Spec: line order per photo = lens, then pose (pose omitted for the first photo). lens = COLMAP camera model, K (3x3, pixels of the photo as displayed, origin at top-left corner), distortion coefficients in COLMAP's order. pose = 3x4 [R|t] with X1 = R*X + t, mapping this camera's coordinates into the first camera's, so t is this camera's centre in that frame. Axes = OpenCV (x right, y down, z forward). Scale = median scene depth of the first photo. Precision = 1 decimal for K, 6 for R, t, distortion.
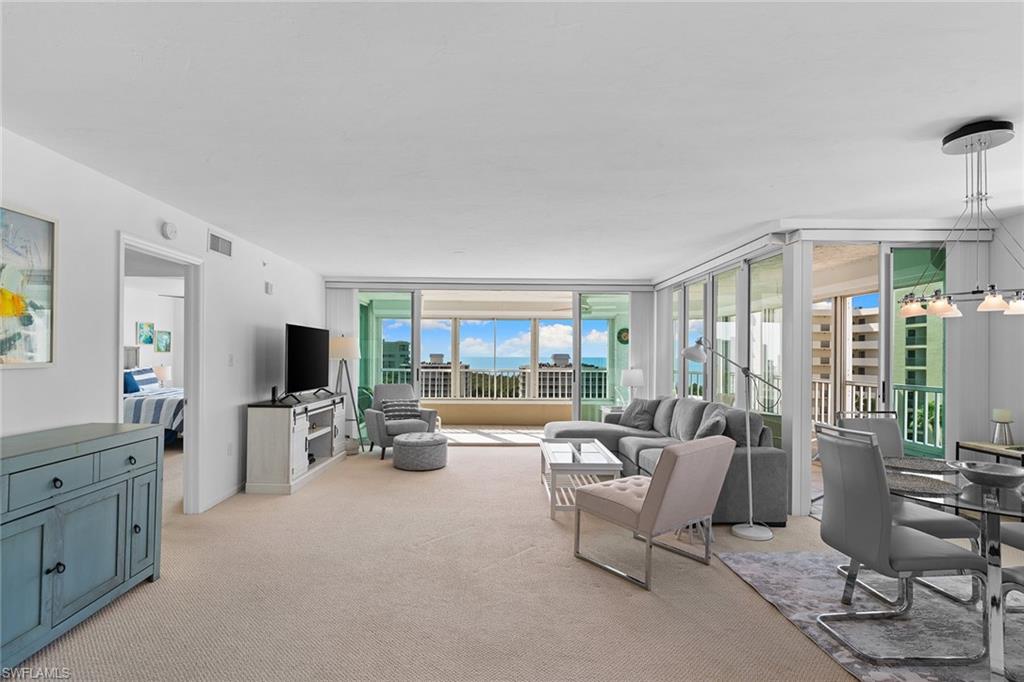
lens RADIAL K [[493.4, 0, 502.1], [0, 493.4, 355.3], [0, 0, 1]] dist [-0.010497, 0.004887]
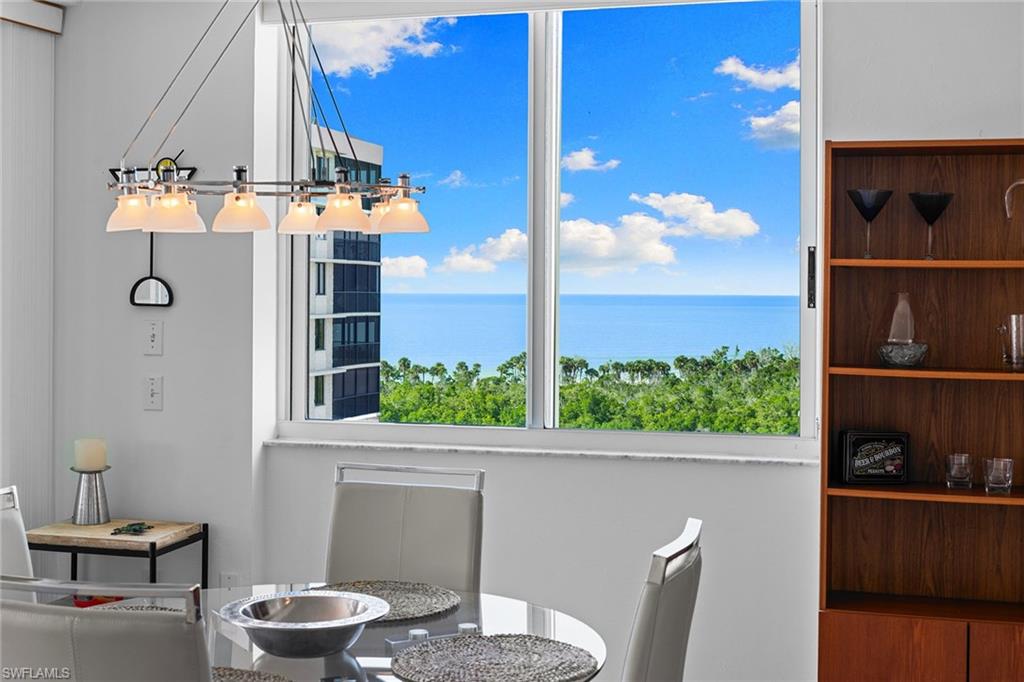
lens RADIAL K [[1475.8, 0, 487.8], [0, 1475.8, 286.7], [0, 0, 1]] dist [0.019047, 0.000000]
pose [[0.315277, -0.002887, 0.948995, -0.070492], [-0.003122, 0.999987, 0.004079, -0.025260], [-0.948995, -0.004249, 0.315264, 0.248749]]
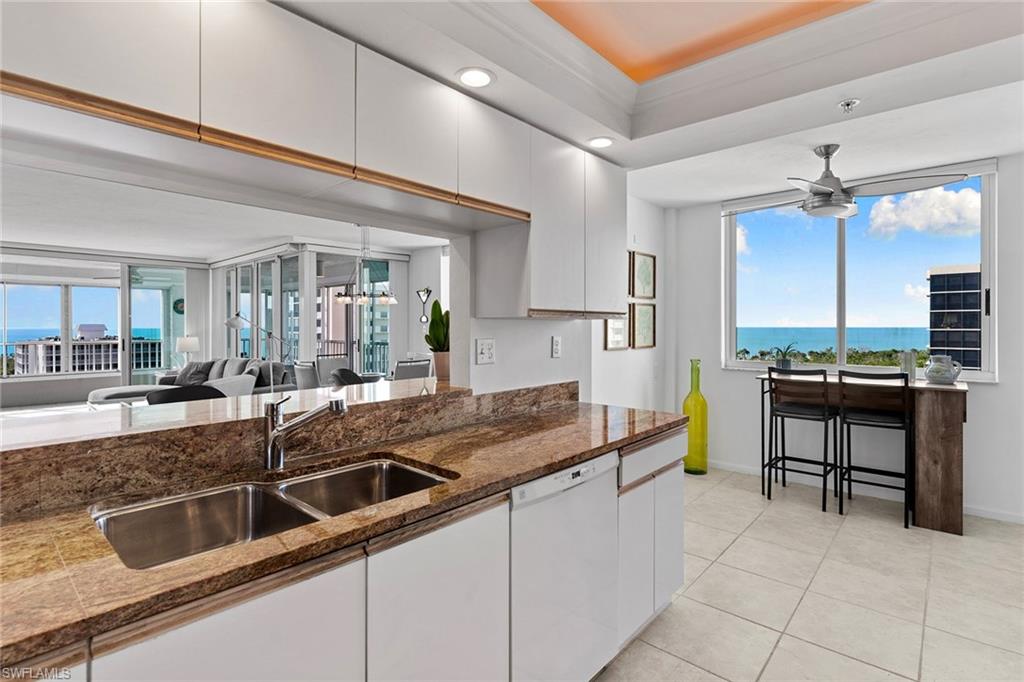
lens RADIAL K [[493.4, 0, 510.1], [0, 493.4, 326.8], [0, 0, 1]] dist [-0.010497, 0.004887]
pose [[0.678389, -0.007703, 0.734663, -0.104381], [0.004641, 0.999970, 0.006199, 0.002898], [-0.734689, -0.000796, 0.678404, -0.512434]]
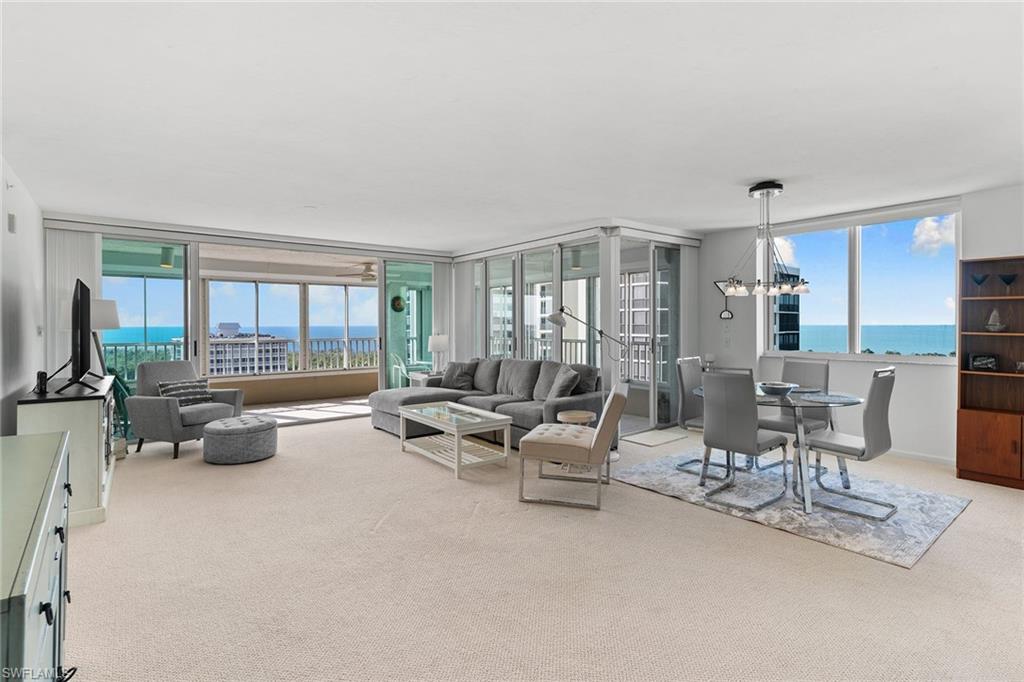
lens RADIAL K [[493.4, 0, 507.4], [0, 493.4, 326.0], [0, 0, 1]] dist [-0.010497, 0.004887]
pose [[0.801035, -0.010967, 0.598517, -0.422577], [0.007969, 0.999939, 0.007657, 0.001974], [-0.598565, -0.001364, 0.801073, 0.097286]]
